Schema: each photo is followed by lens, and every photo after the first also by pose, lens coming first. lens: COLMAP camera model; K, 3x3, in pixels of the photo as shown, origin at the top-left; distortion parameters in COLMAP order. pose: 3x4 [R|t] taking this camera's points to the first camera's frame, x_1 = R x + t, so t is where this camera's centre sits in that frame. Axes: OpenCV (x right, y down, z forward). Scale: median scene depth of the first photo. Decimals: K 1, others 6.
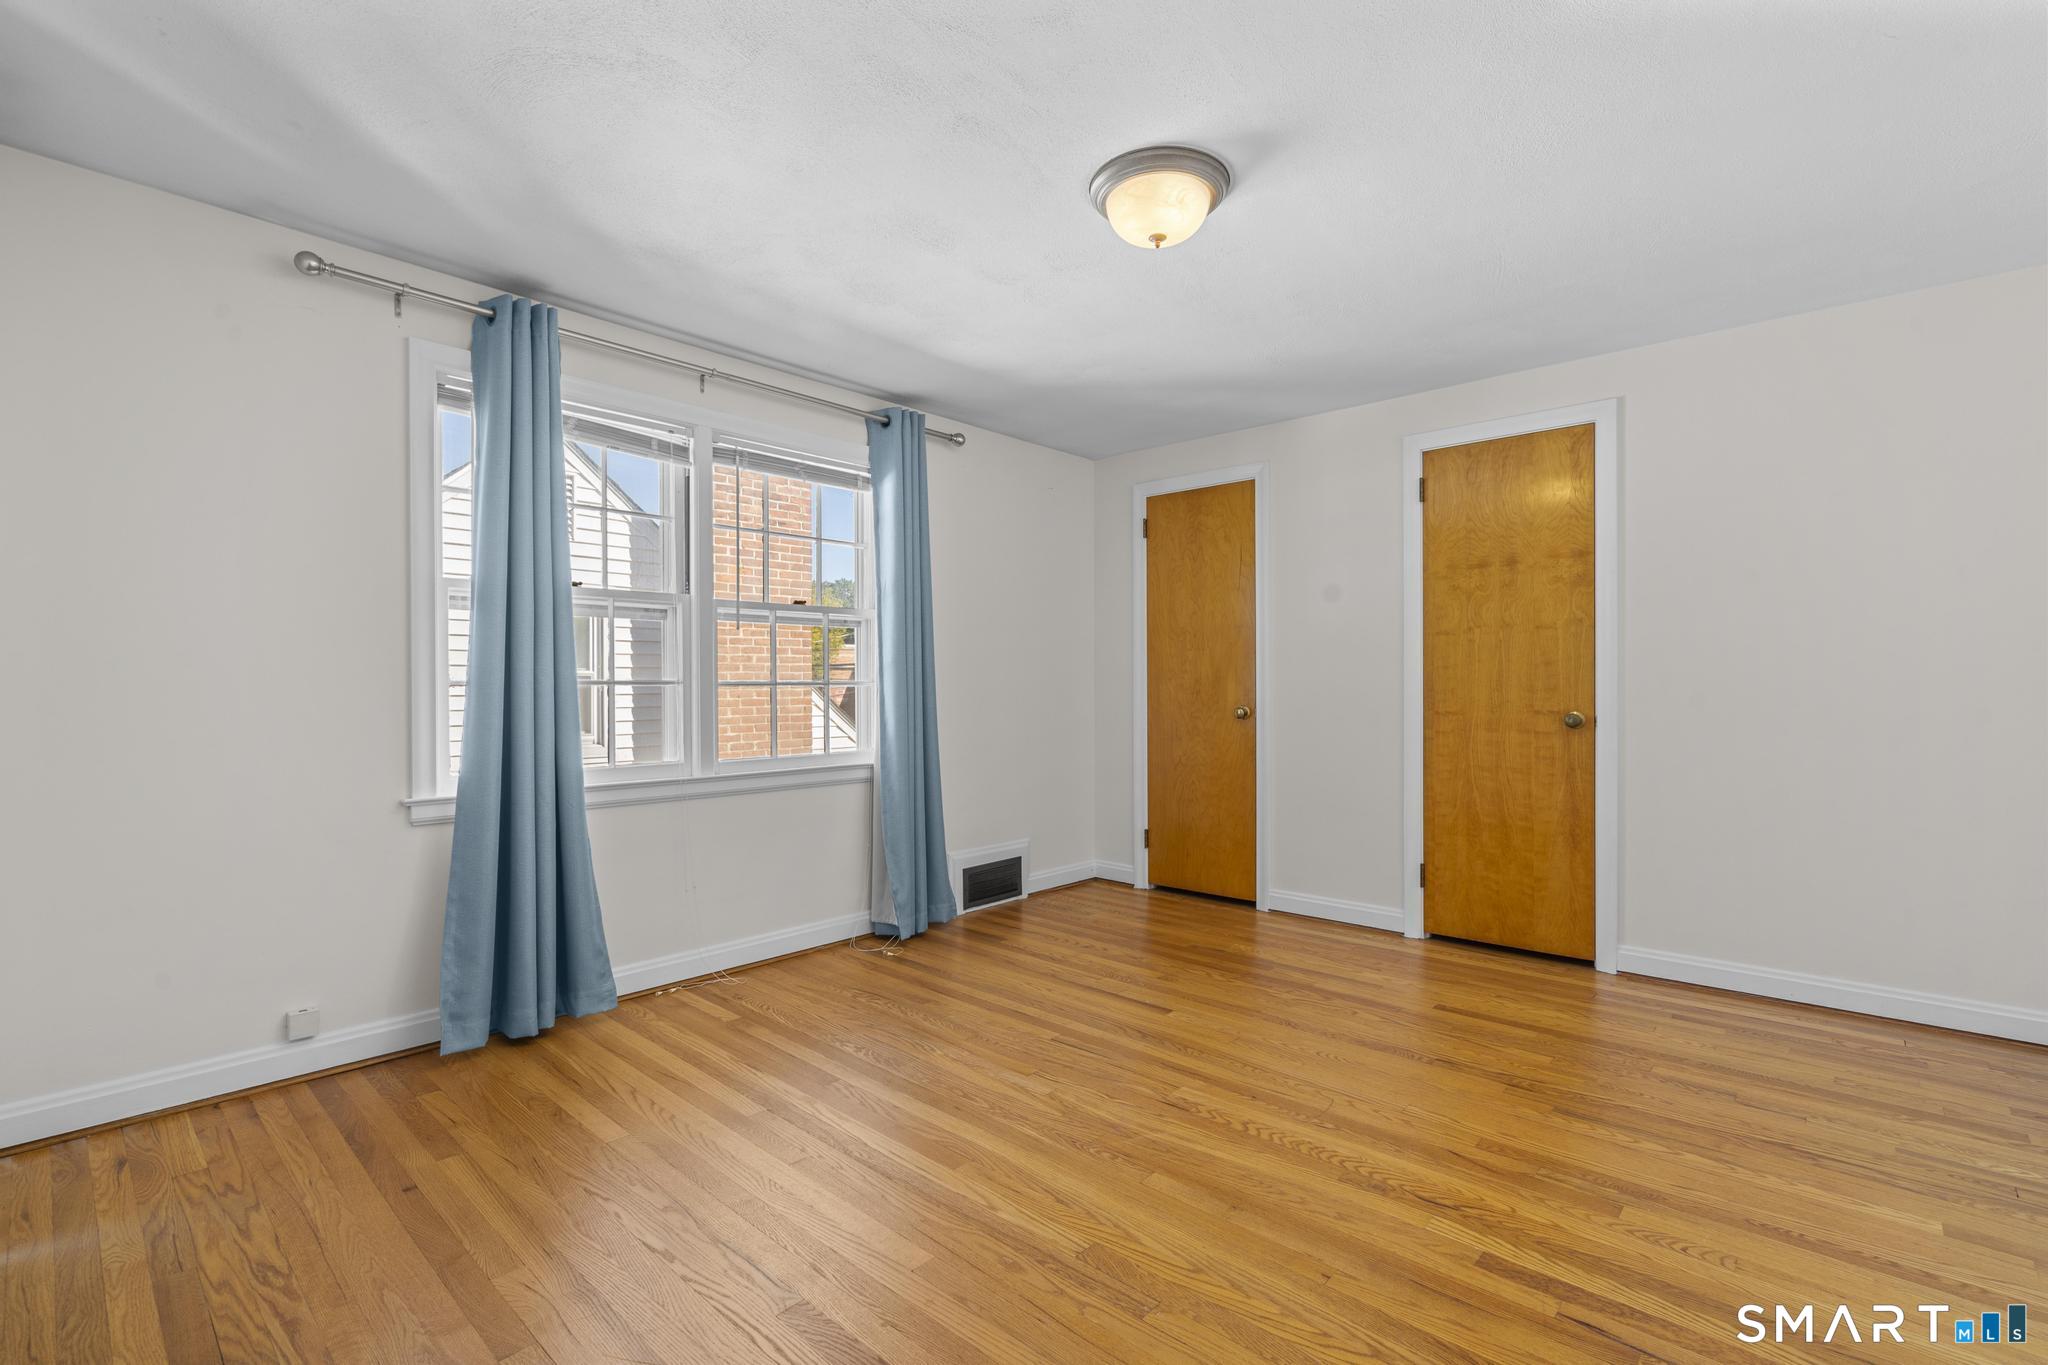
lens RADIAL K [[915.9, 0, 1028.8], [0, 915.9, 688.8], [0, 0, 1]] dist [-0.009800, 0.005570]
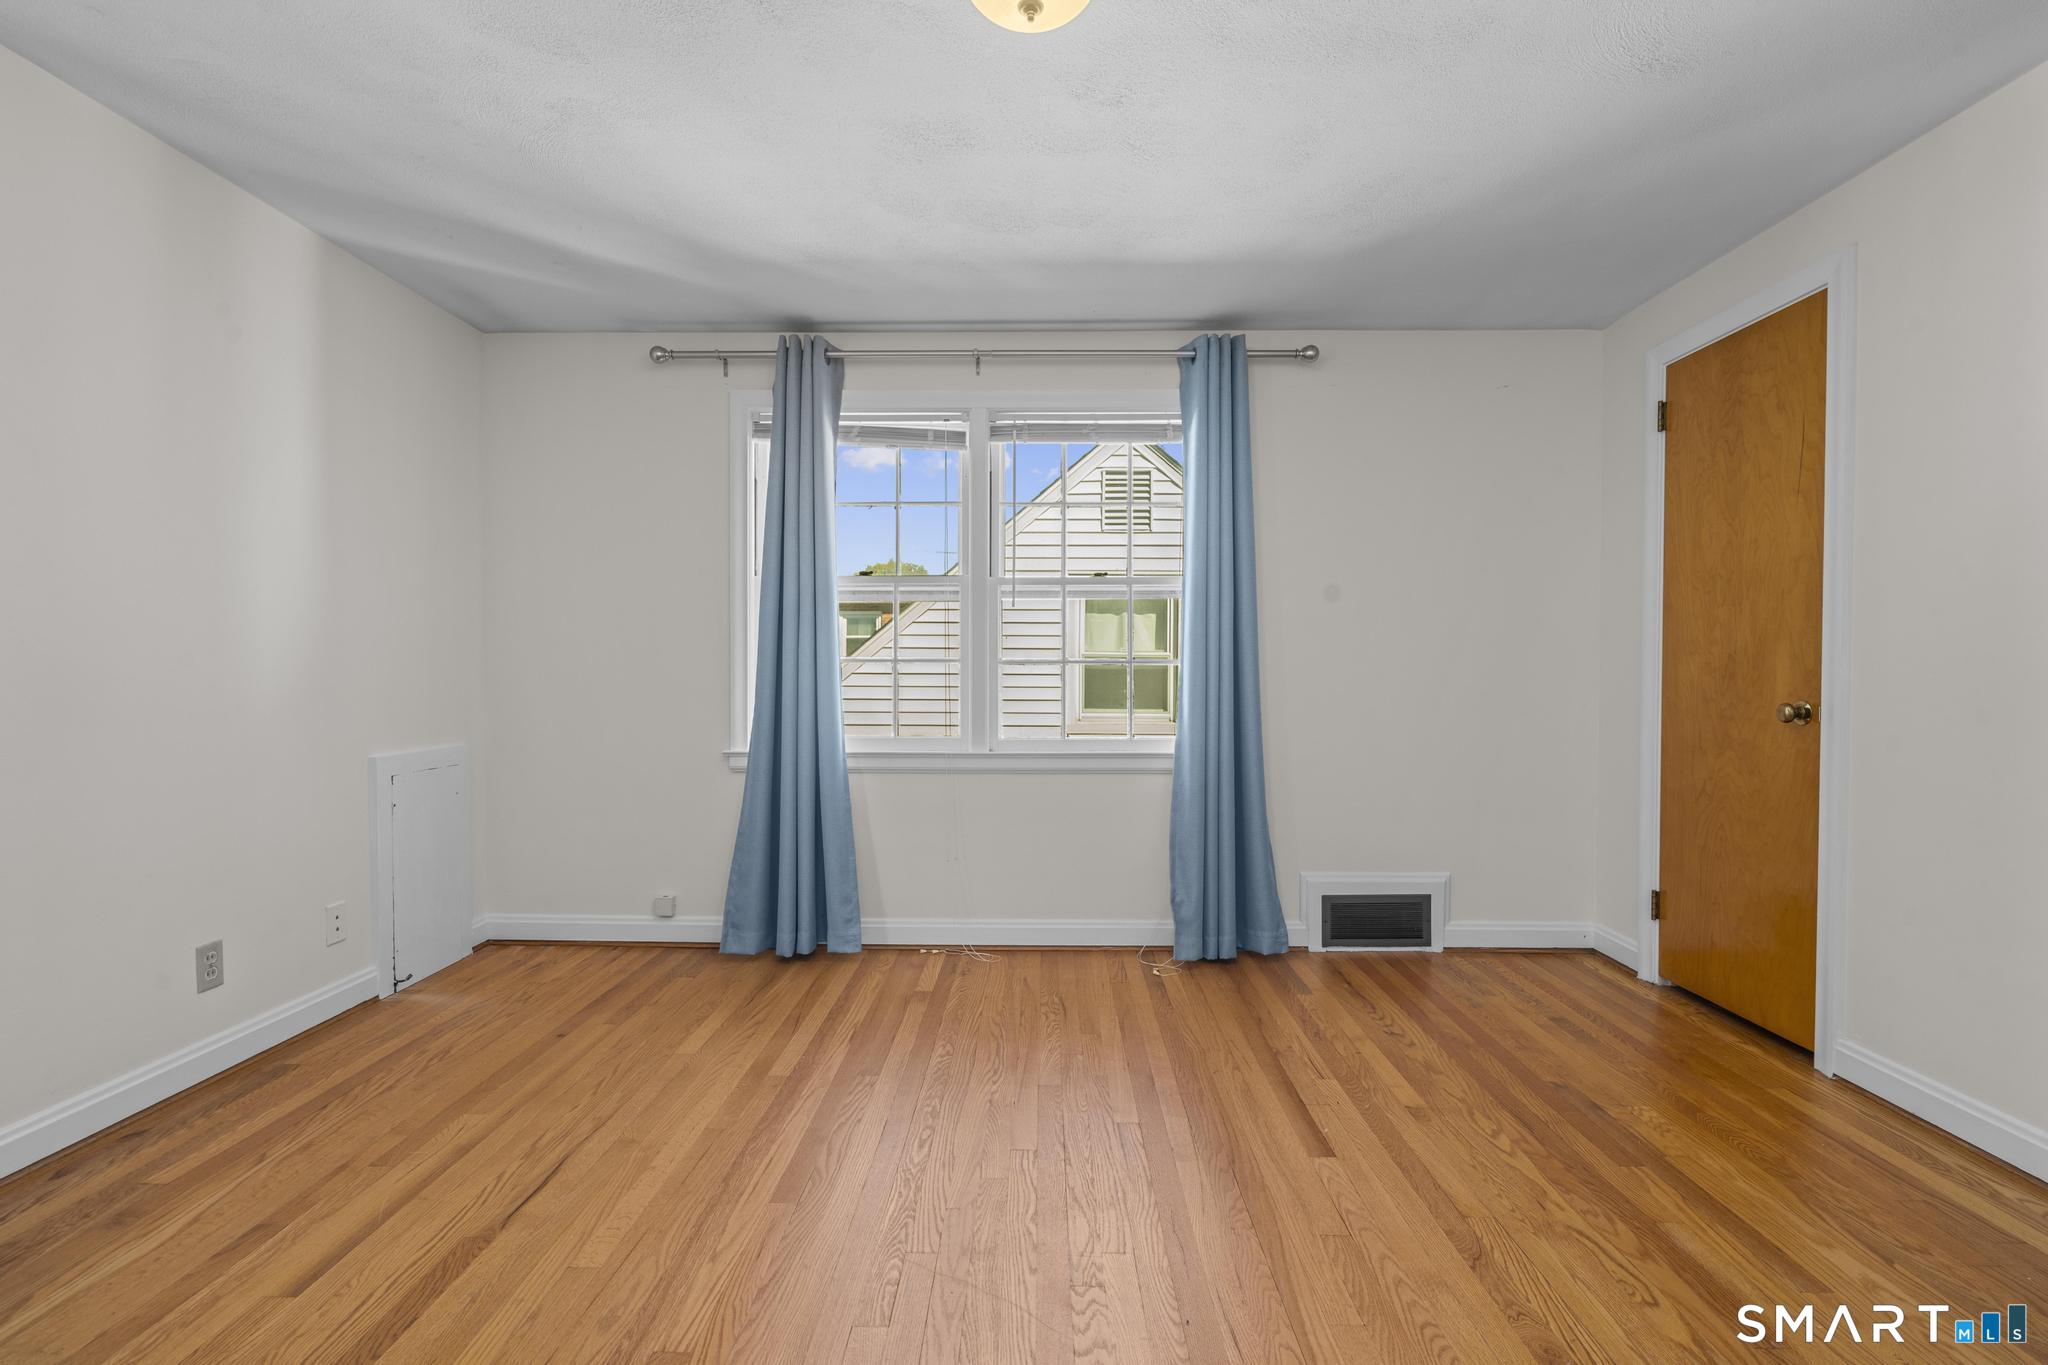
lens RADIAL K [[915.9, 0, 1028.8], [0, 915.9, 688.8], [0, 0, 1]] dist [-0.009800, 0.005570]
pose [[0.662764, 0.019114, -0.748585, 0.440551], [-0.005737, 0.999774, 0.020448, 0.003464], [0.748807, -0.009258, 0.662724, 0.358338]]
